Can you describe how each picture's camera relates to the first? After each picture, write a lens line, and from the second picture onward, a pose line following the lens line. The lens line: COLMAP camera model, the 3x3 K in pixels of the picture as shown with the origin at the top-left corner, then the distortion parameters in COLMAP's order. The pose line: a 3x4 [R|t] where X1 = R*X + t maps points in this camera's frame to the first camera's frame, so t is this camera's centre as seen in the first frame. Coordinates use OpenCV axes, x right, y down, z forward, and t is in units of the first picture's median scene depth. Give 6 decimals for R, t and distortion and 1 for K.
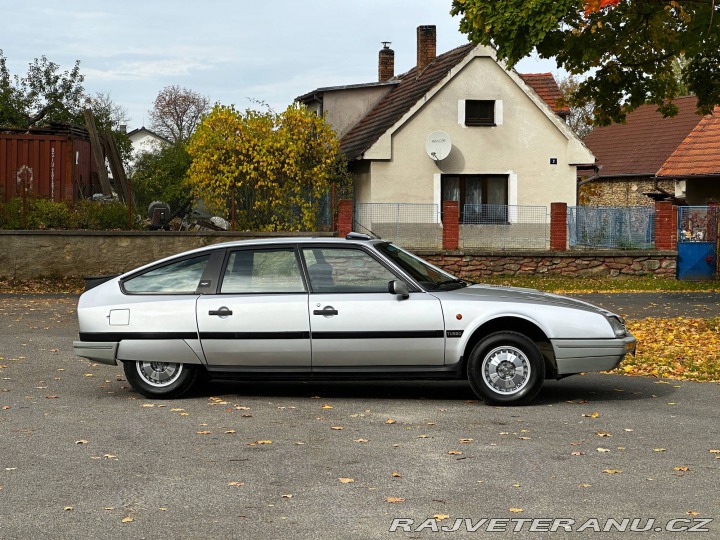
lens RADIAL K [[1599.3, 0, 354.2], [0, 1599.3, 254.3], [0, 0, 1]] dist [0.171398, 0.000000]
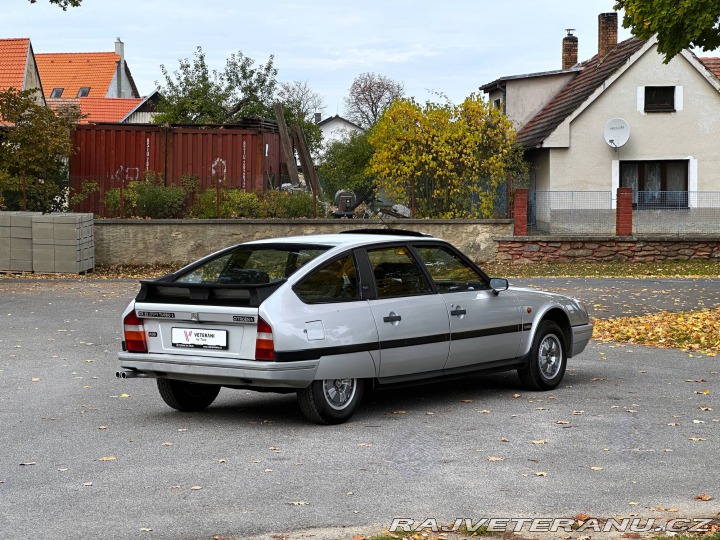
lens RADIAL K [[1599.3, 0, 363.0], [0, 1599.3, 259.6], [0, 0, 1]] dist [0.171398, 0.000000]
pose [[0.992875, -0.003145, -0.119118, 0.016474], [0.004839, 0.999891, 0.013929, -0.002558], [0.119061, -0.014406, 0.992782, -0.043140]]
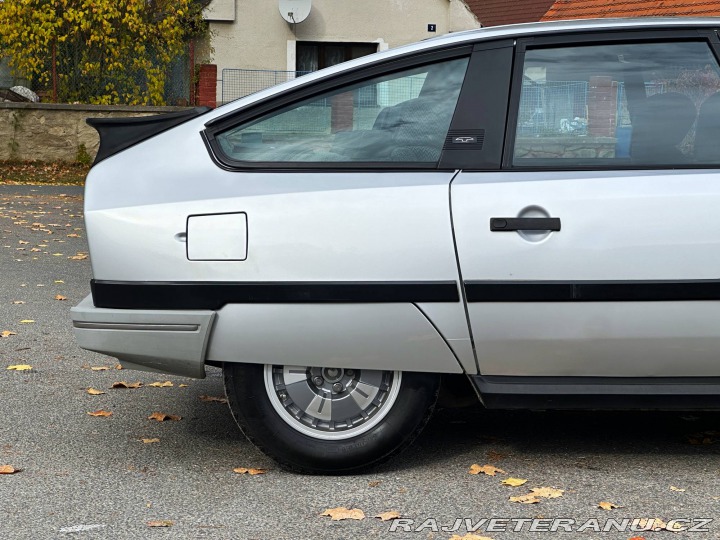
lens RADIAL K [[1599.3, 0, 337.8], [0, 1599.3, 276.0], [0, 0, 1]] dist [0.171398, 0.000000]
pose [[0.987606, -0.003938, 0.156901, -0.063632], [-0.007955, 0.997144, 0.075105, 0.008100], [-0.156749, -0.075422, 0.984754, 0.244323]]
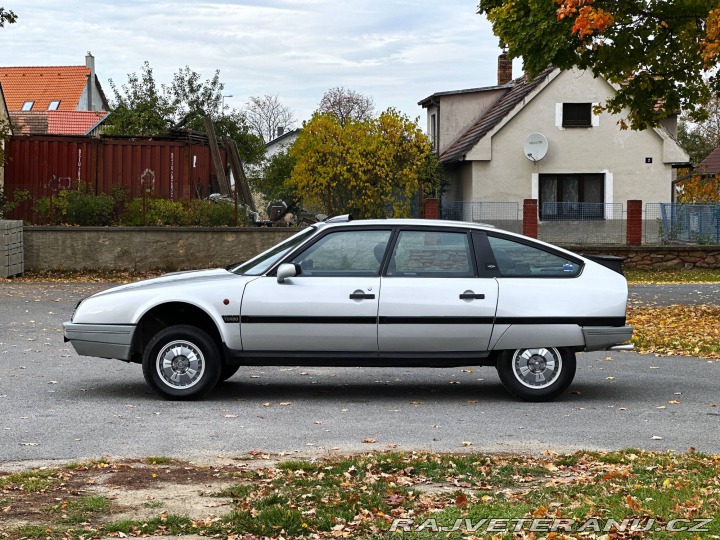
lens RADIAL K [[1599.3, 0, 353.1], [0, 1599.3, 274.3], [0, 0, 1]] dist [0.171398, 0.000000]
pose [[0.992812, 0.001737, -0.119672, 0.072230], [-0.000067, 0.999903, 0.013956, 0.002493], [0.119685, -0.013848, 0.992715, -0.089612]]
